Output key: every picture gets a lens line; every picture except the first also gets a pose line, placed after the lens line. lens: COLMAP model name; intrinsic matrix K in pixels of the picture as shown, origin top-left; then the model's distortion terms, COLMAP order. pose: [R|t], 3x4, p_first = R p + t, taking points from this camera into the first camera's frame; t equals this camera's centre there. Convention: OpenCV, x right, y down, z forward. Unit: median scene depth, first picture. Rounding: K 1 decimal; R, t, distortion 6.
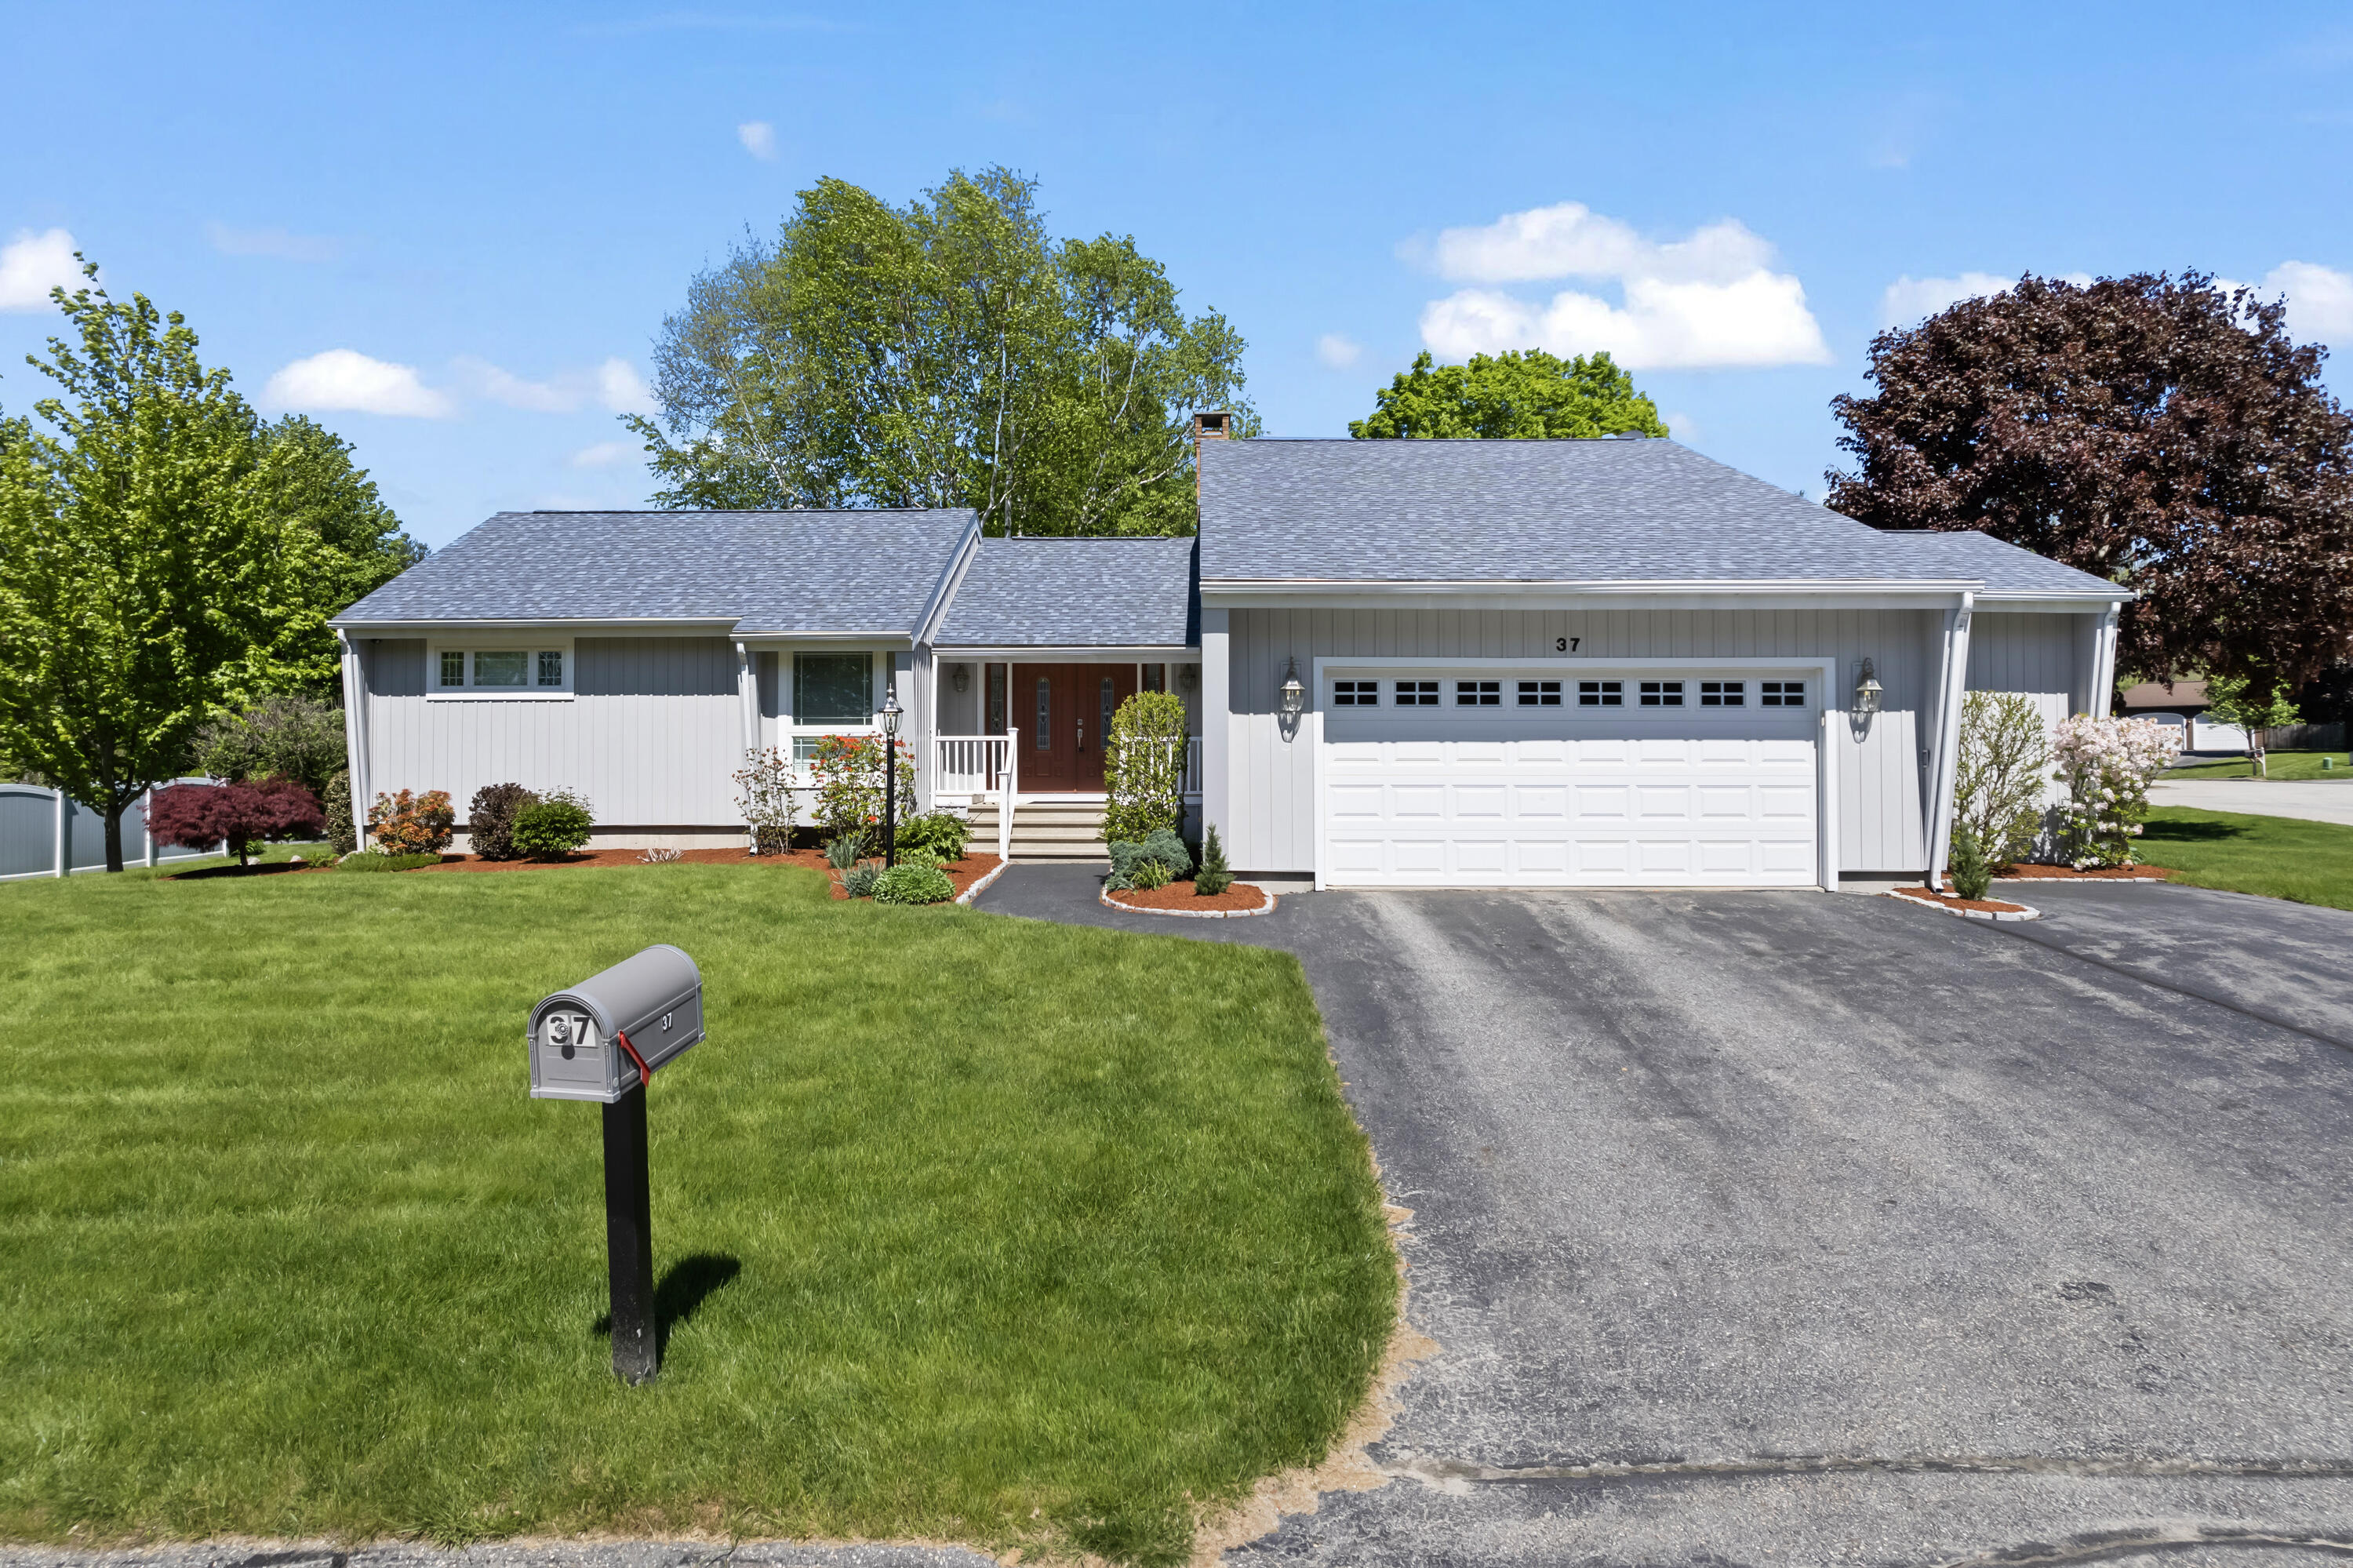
lens RADIAL K [[1491.5, 0, 1165.3], [0, 1491.5, 760.3], [0, 0, 1]] dist [-0.076198, 0.075036]
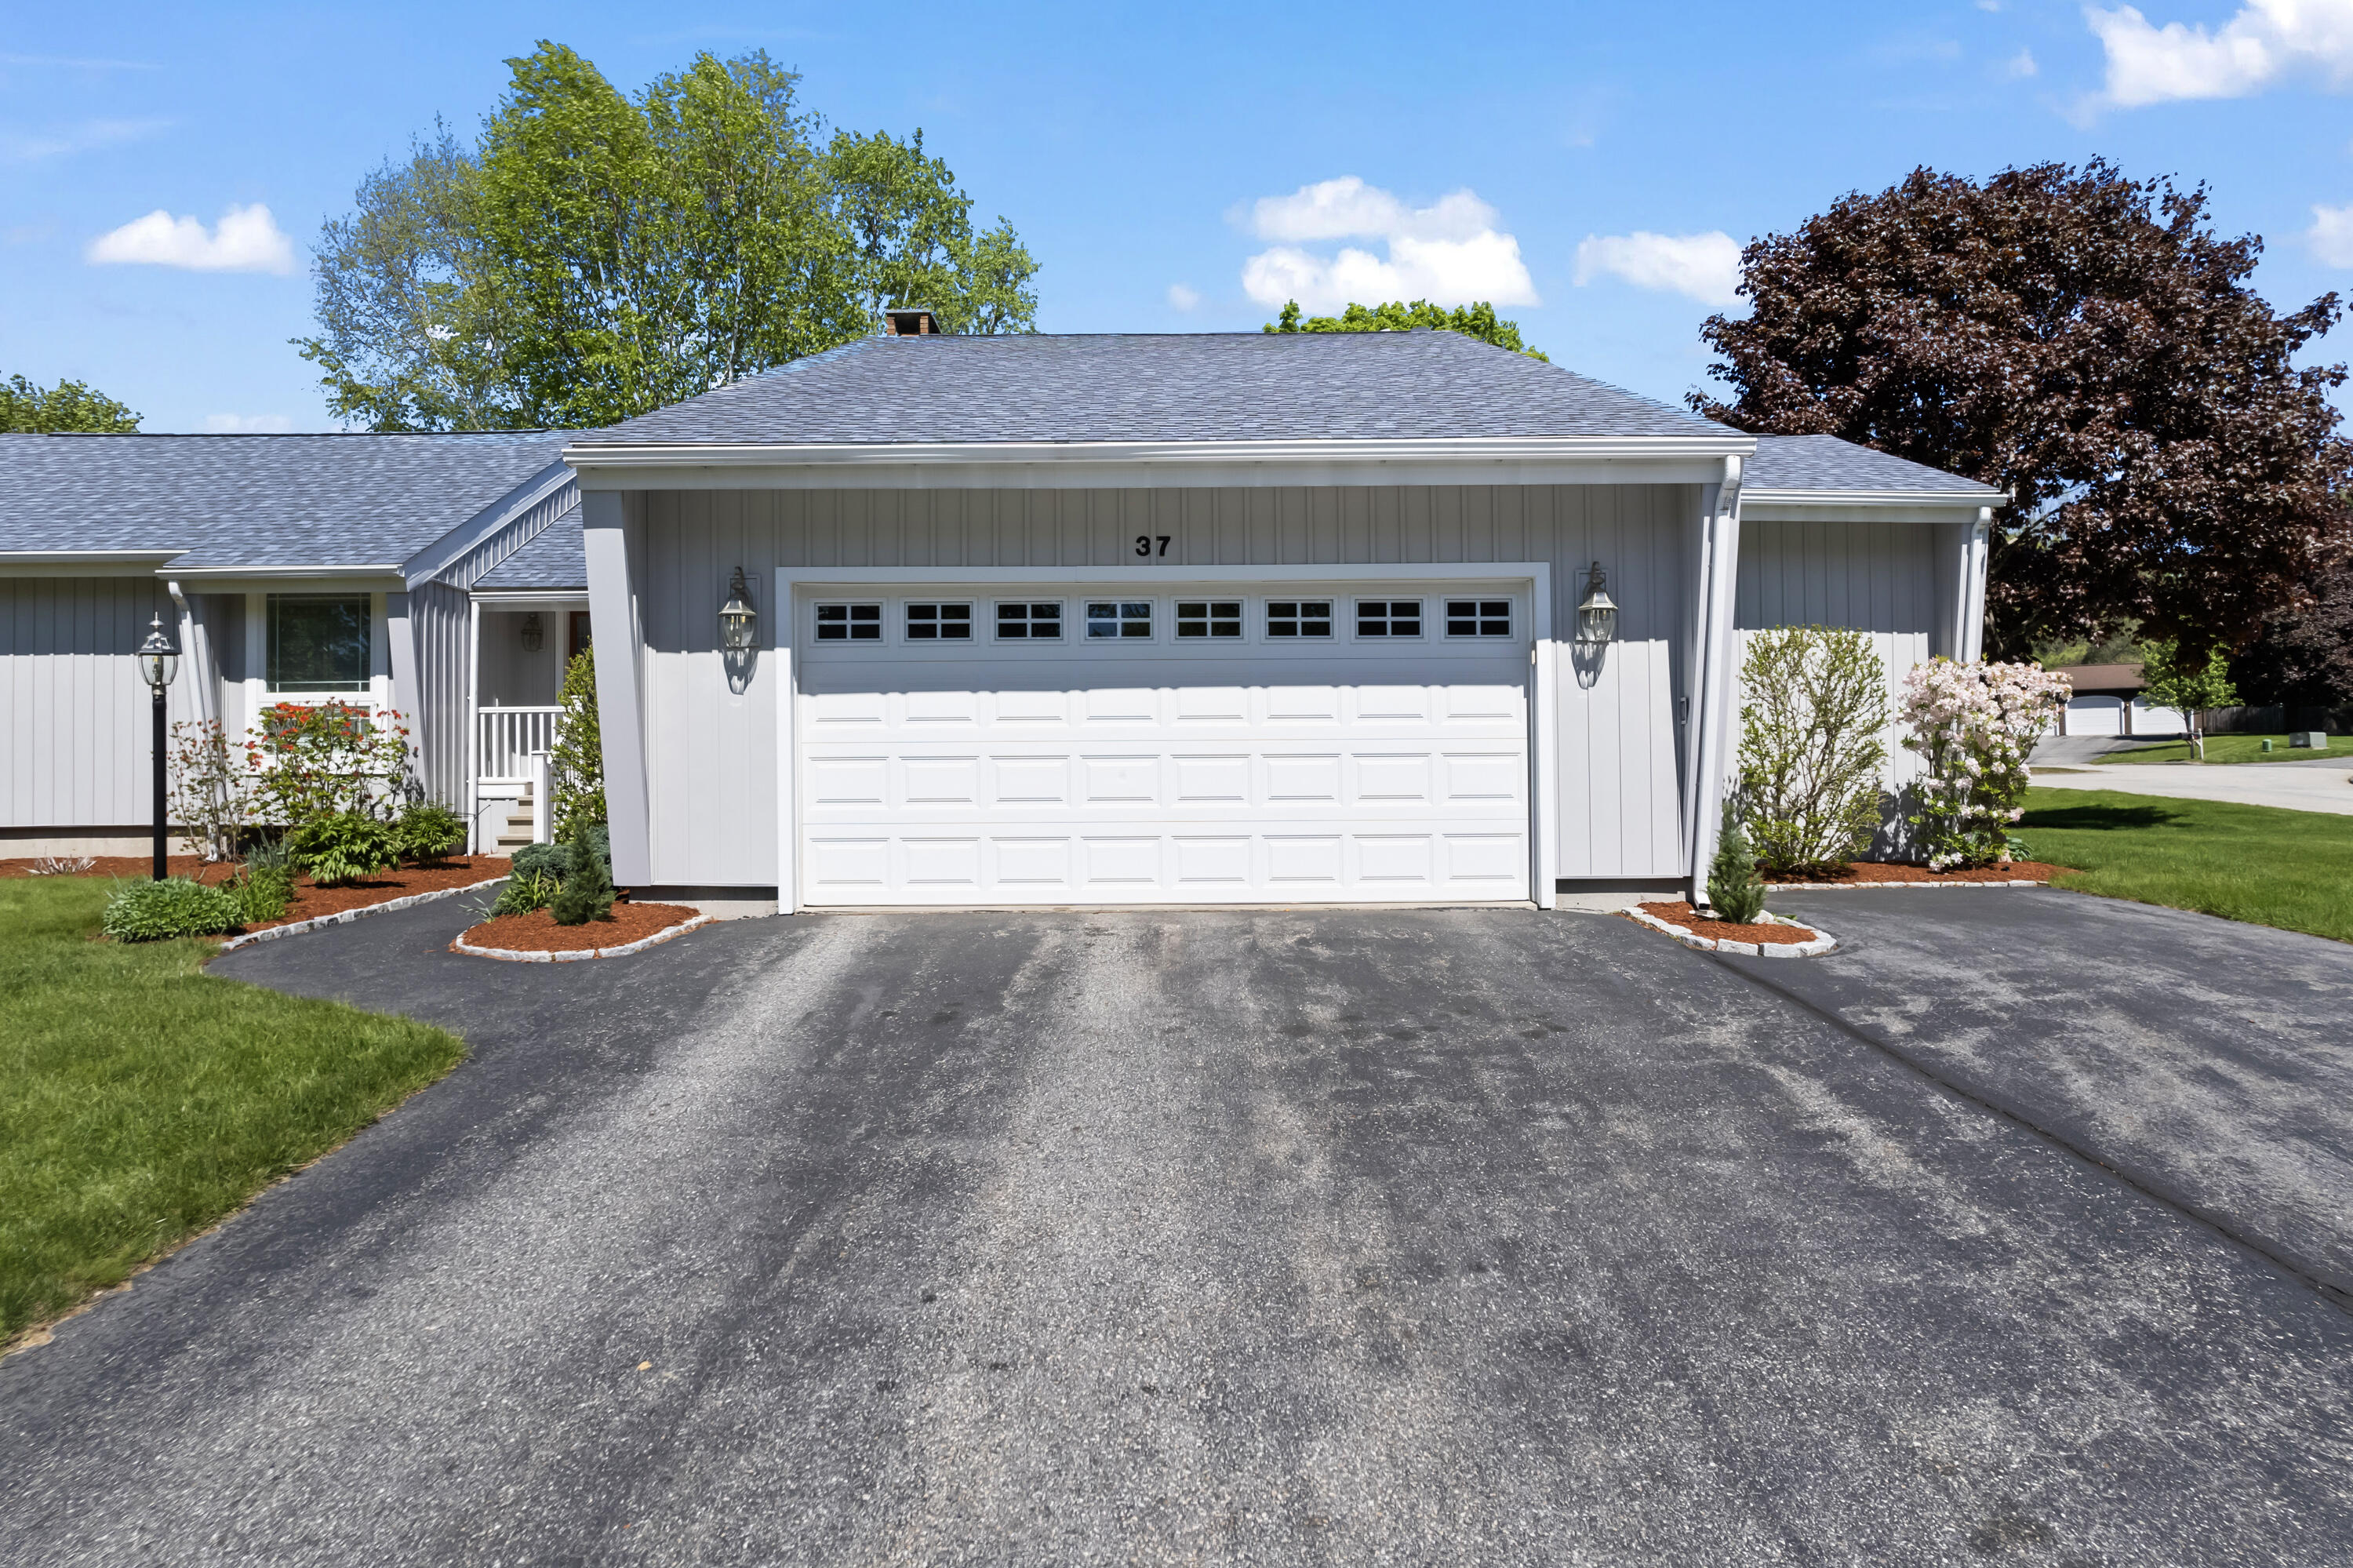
lens RADIAL K [[1491.5, 0, 1165.3], [0, 1491.5, 760.3], [0, 0, 1]] dist [-0.076198, 0.075036]
pose [[0.999657, -0.007609, 0.025068, 0.221377], [0.007556, 0.999969, 0.002228, 0.015291], [-0.025085, -0.002038, 0.999683, 0.276516]]
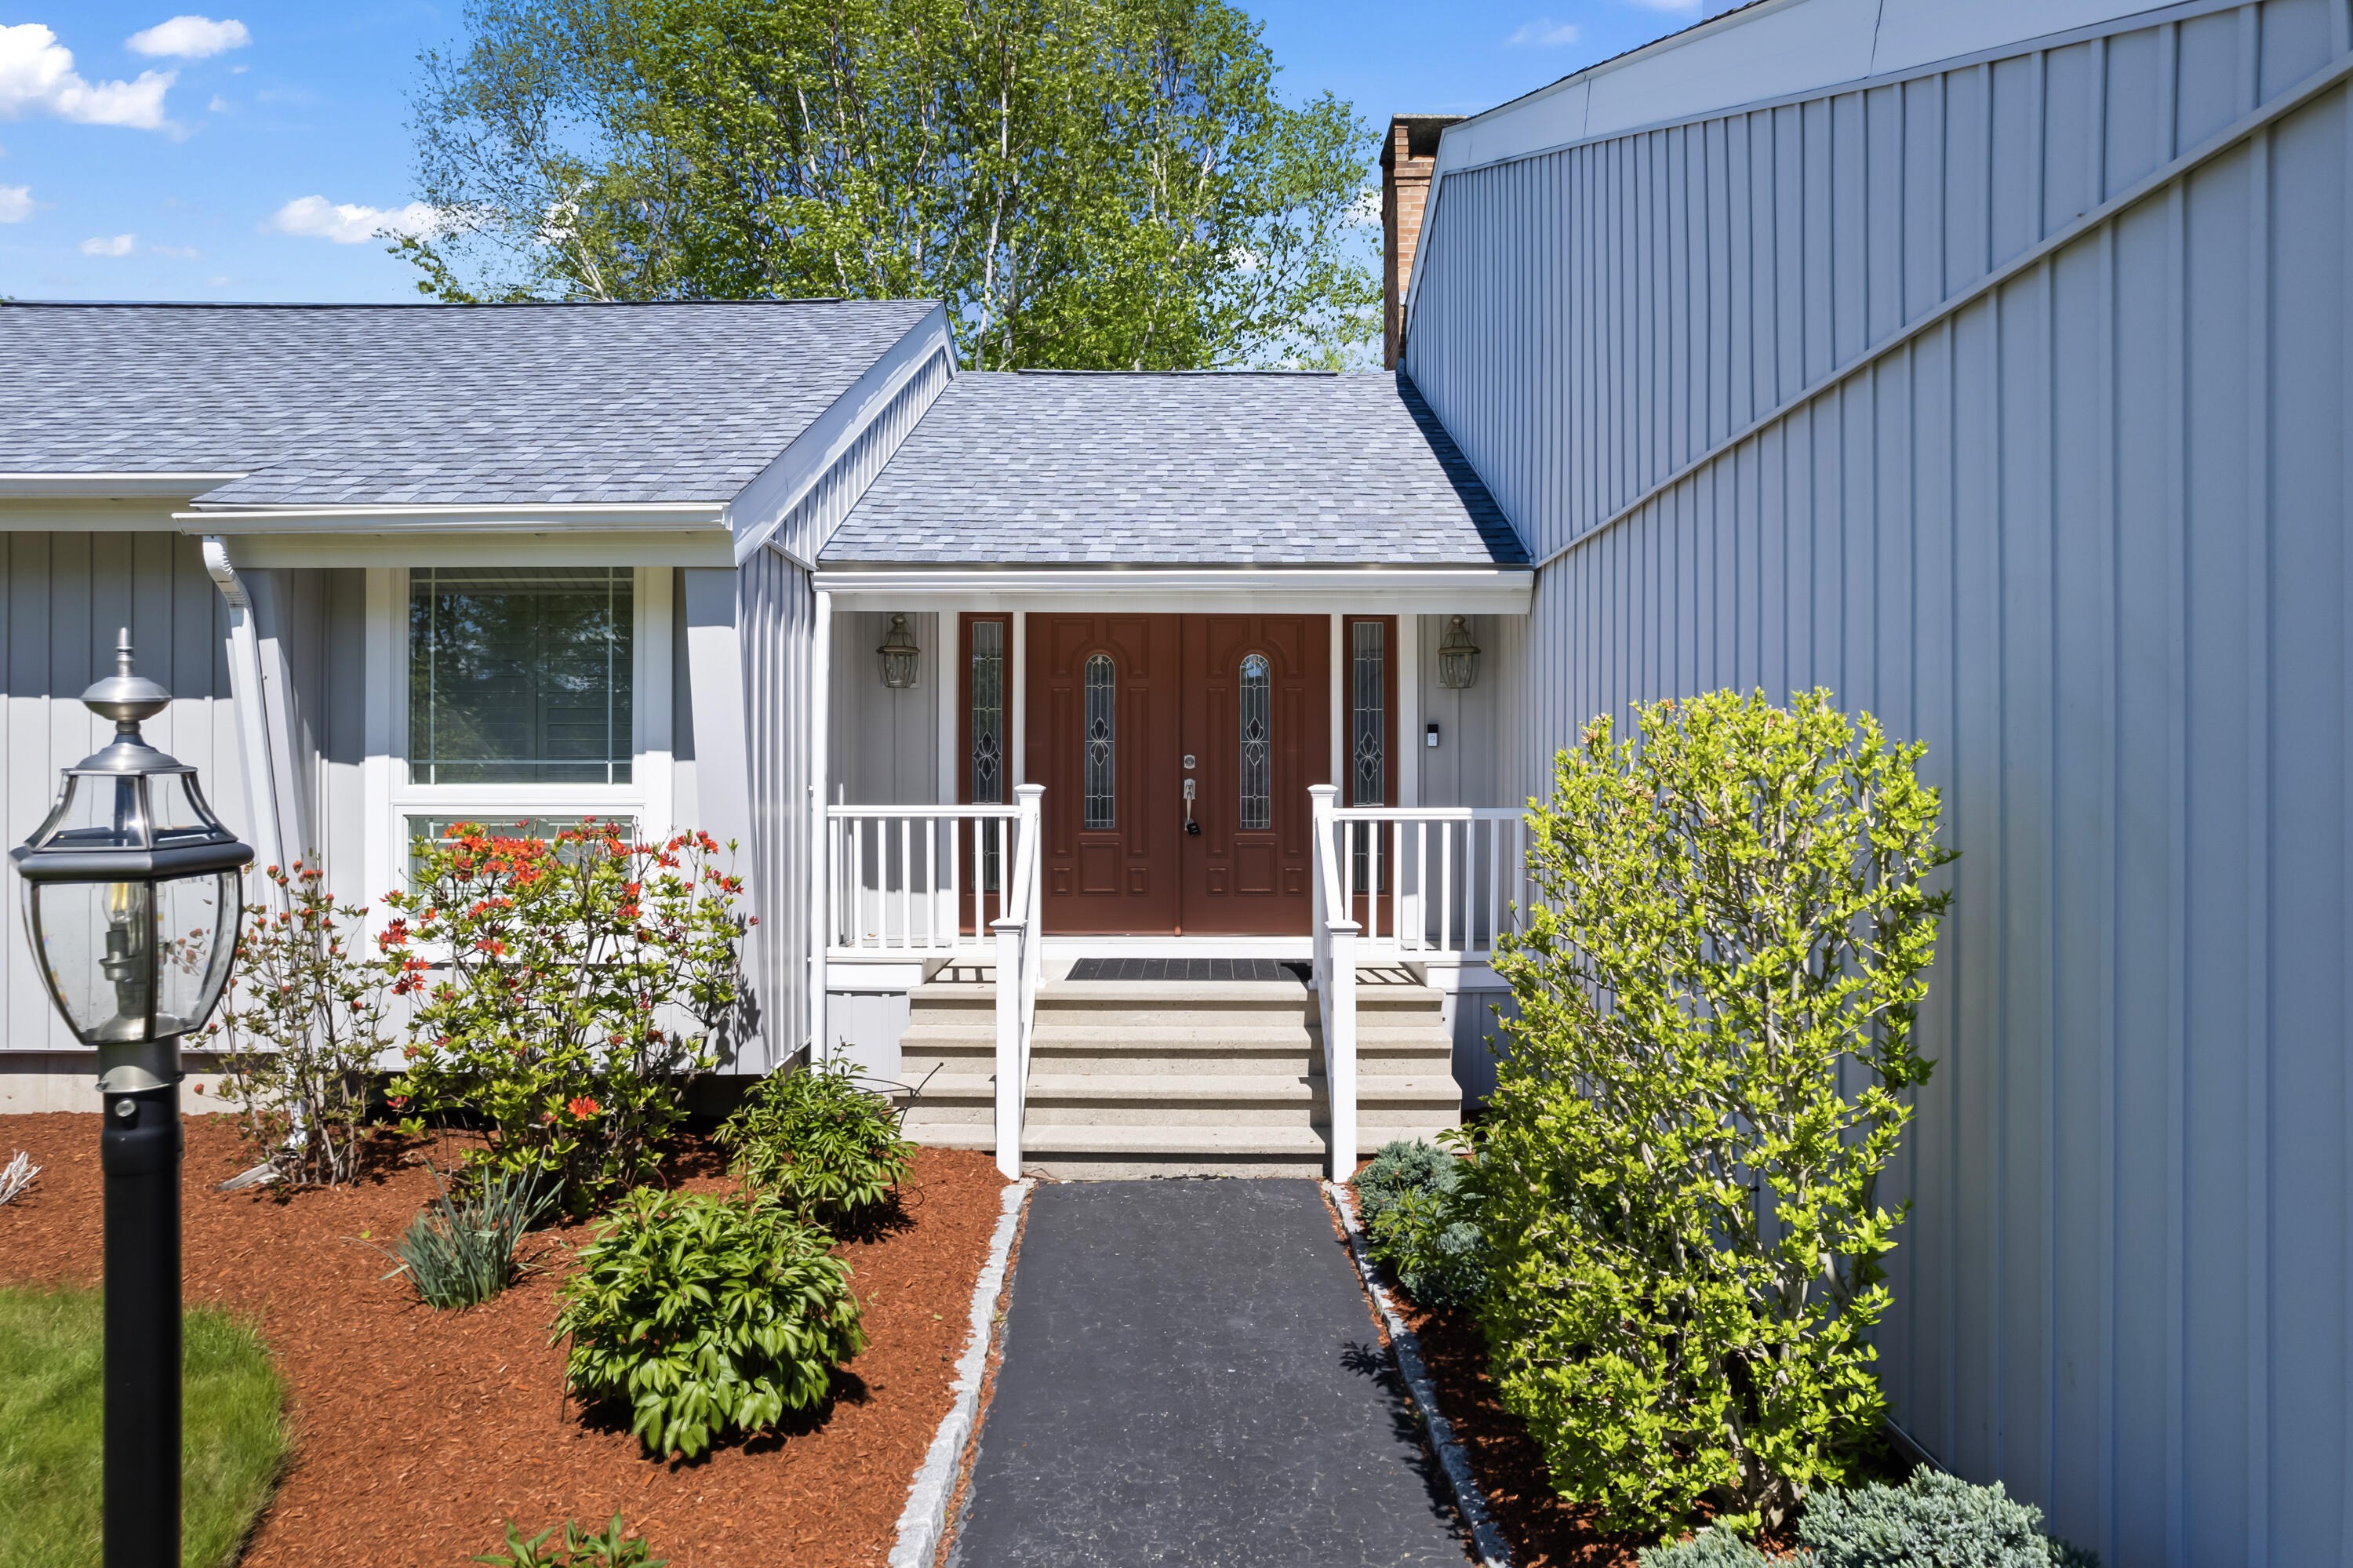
lens RADIAL K [[1483.7, 0, 1176.5], [0, 1483.7, 784.0], [0, 0, 1]] dist [-0.077302, 0.054199]
pose [[0.999861, 0.001068, 0.016653, -0.086784], [-0.001398, 0.999803, 0.019805, -0.035493], [-0.016629, -0.019825, 0.999665, 0.756893]]
